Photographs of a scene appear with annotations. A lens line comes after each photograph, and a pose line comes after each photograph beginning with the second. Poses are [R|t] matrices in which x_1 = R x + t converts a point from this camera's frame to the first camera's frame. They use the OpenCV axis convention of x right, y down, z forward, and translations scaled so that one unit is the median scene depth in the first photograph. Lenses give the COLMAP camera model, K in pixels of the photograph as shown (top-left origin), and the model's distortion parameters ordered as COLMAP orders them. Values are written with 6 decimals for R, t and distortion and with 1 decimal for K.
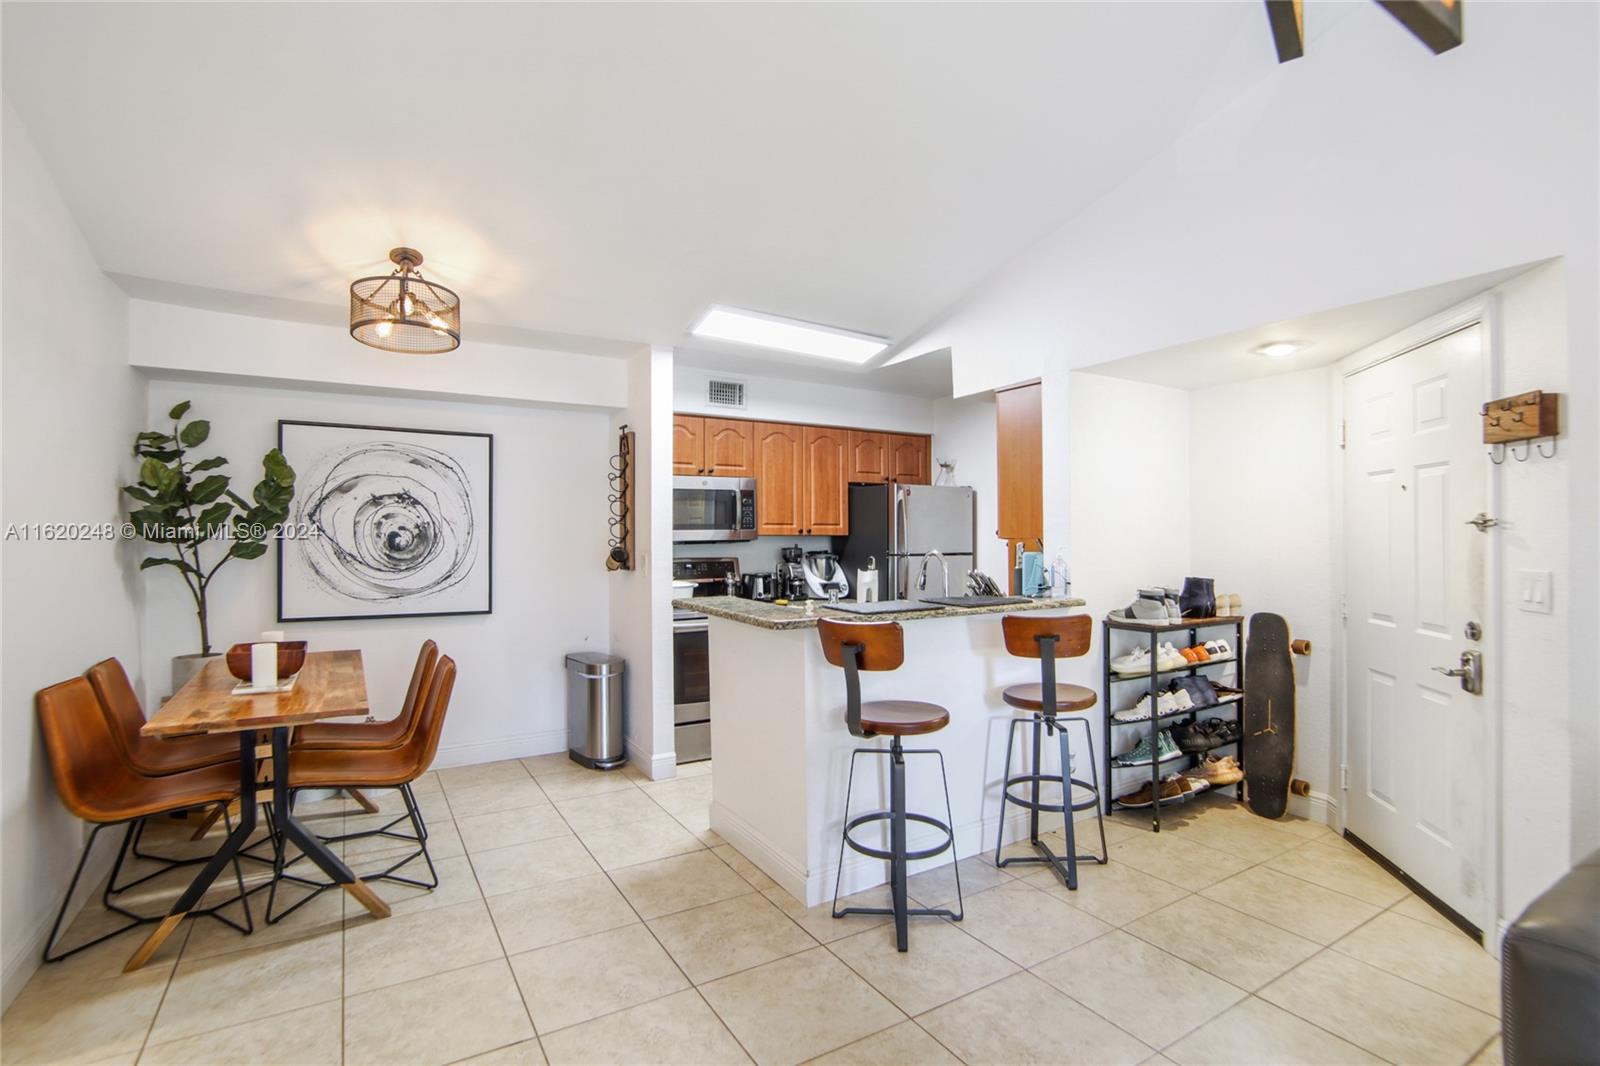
lens RADIAL K [[752.6, 0, 798.6], [0, 752.6, 540.4], [0, 0, 1]] dist [-0.036014, 0.008900]
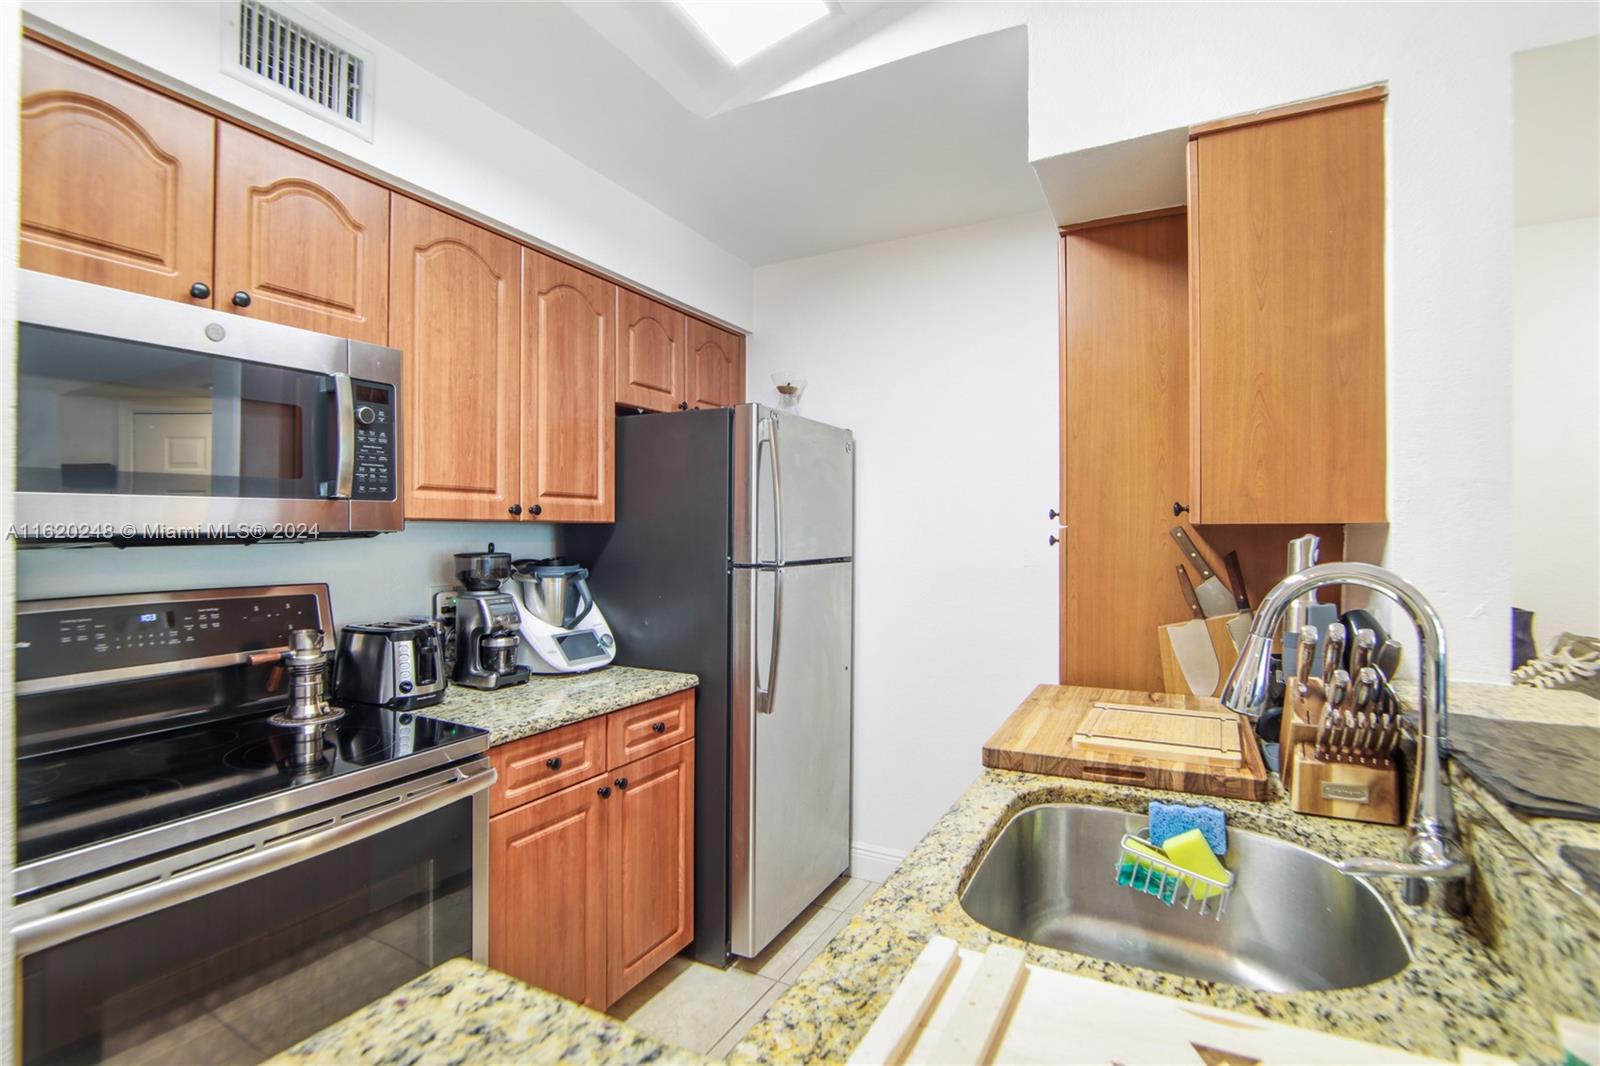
lens RADIAL K [[752.6, 0, 798.5], [0, 752.6, 528.8], [0, 0, 1]] dist [-0.036014, 0.008900]
pose [[0.858355, 0.001797, 0.513053, -0.088251], [0.003407, 0.999952, -0.009202, 0.001981], [-0.513045, 0.009646, 0.858307, 0.740784]]
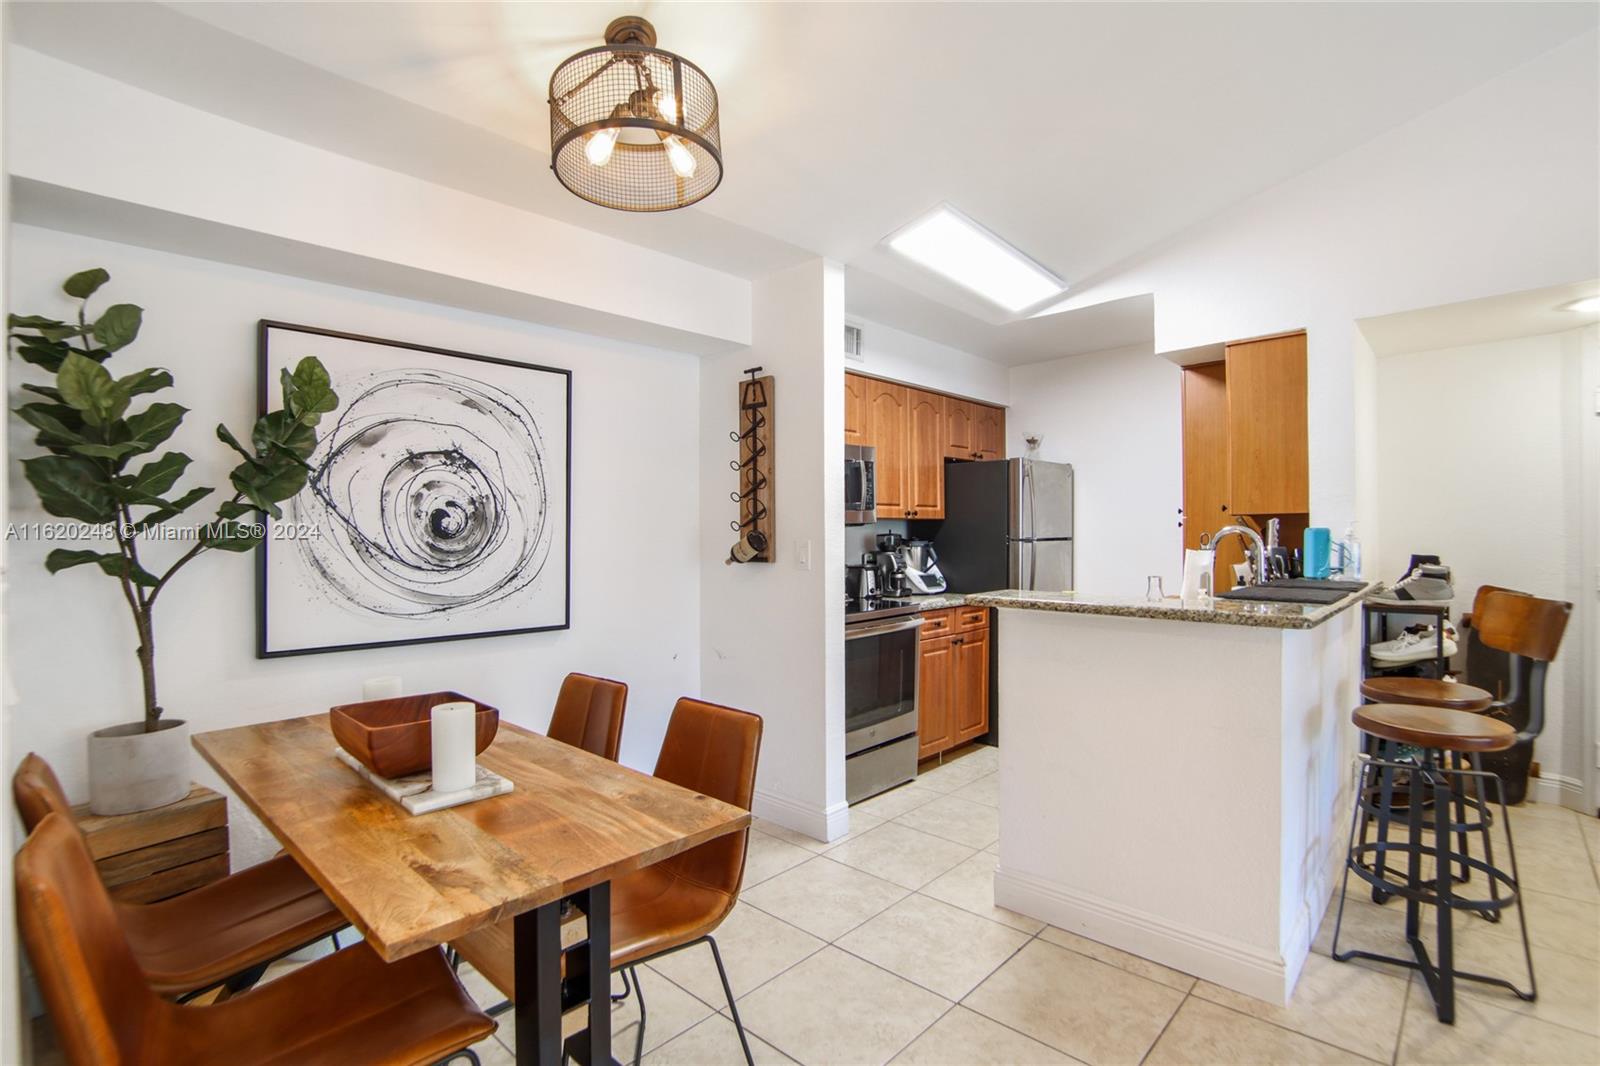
lens RADIAL K [[752.6, 0, 810.4], [0, 752.6, 539.6], [0, 0, 1]] dist [-0.036014, 0.008900]
pose [[0.961279, -0.011667, 0.275329, -0.413733], [0.011592, 0.999931, 0.001901, 0.017523], [-0.275332, 0.001364, 0.961348, 0.286775]]
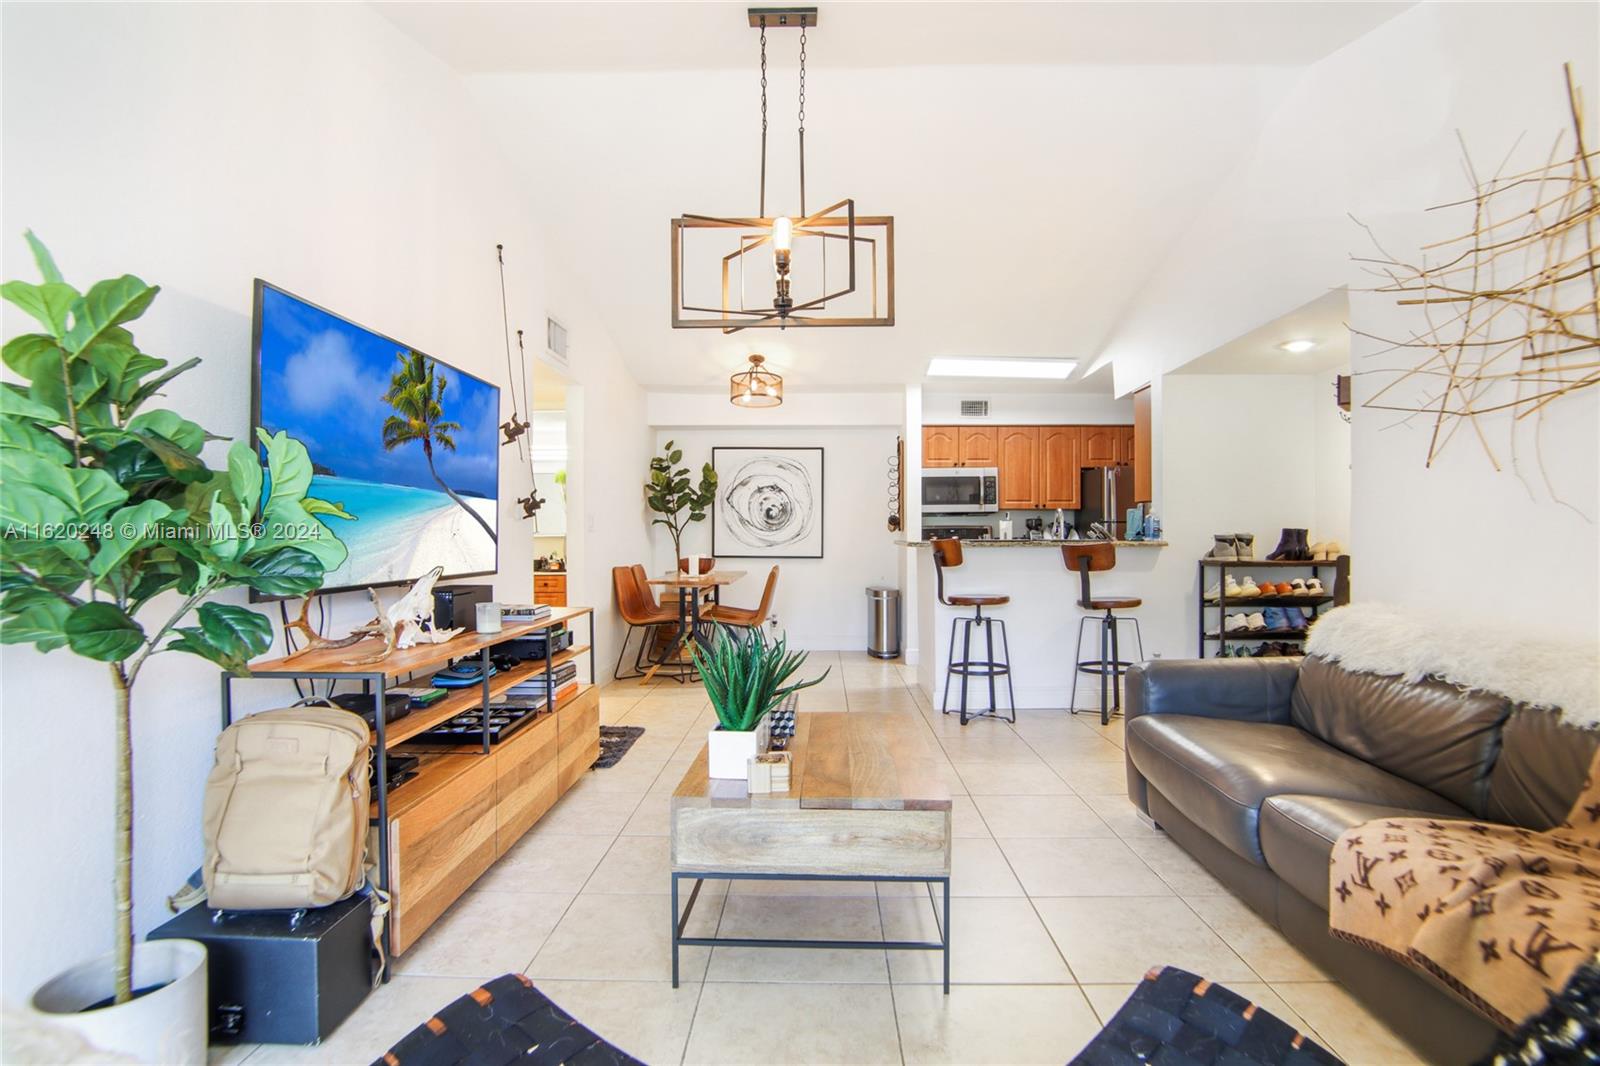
lens RADIAL K [[752.6, 0, 801.9], [0, 752.6, 543.0], [0, 0, 1]] dist [-0.036014, 0.008900]
pose [[0.843489, 0.004050, -0.537132, 0.454676], [-0.003881, 0.999991, 0.001445, 0.066963], [0.537133, 0.000866, 0.843497, -0.423555]]
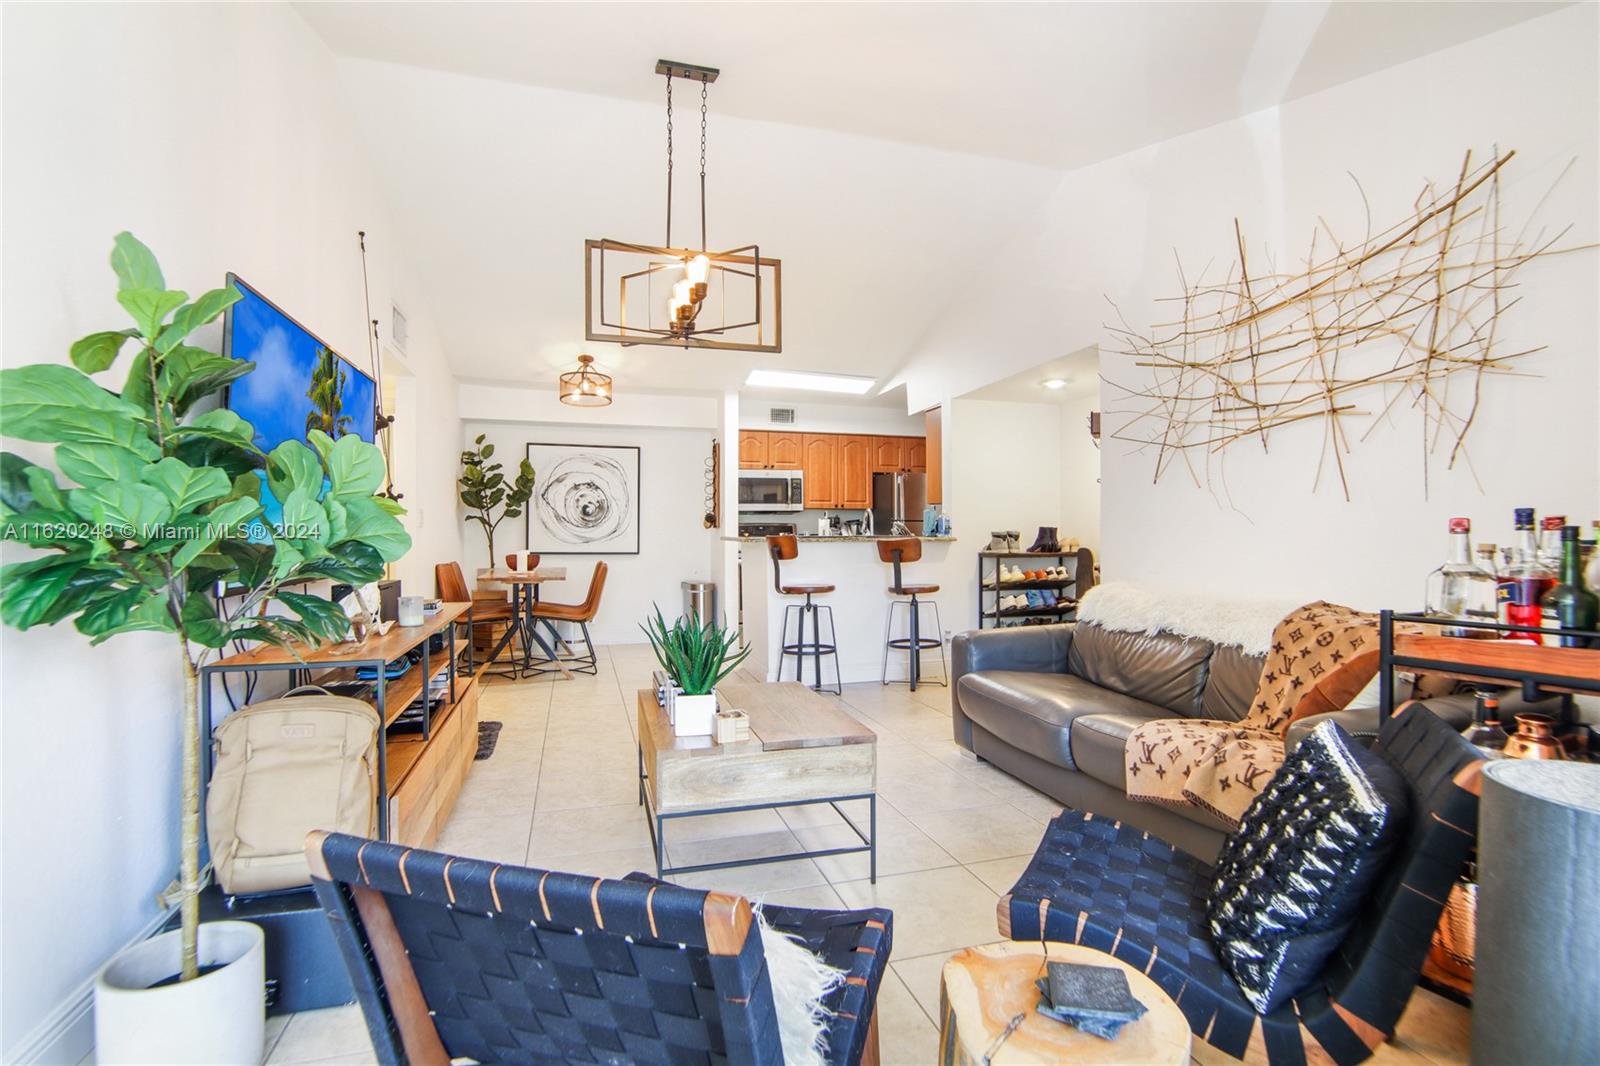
lens RADIAL K [[752.6, 0, 797.4], [0, 752.6, 545.5], [0, 0, 1]] dist [-0.036014, 0.008900]
pose [[0.967893, 0.004759, -0.251317, 0.379040], [-0.002873, 0.999965, 0.007868, 0.068957], [0.251346, -0.006893, 0.967873, -0.575583]]
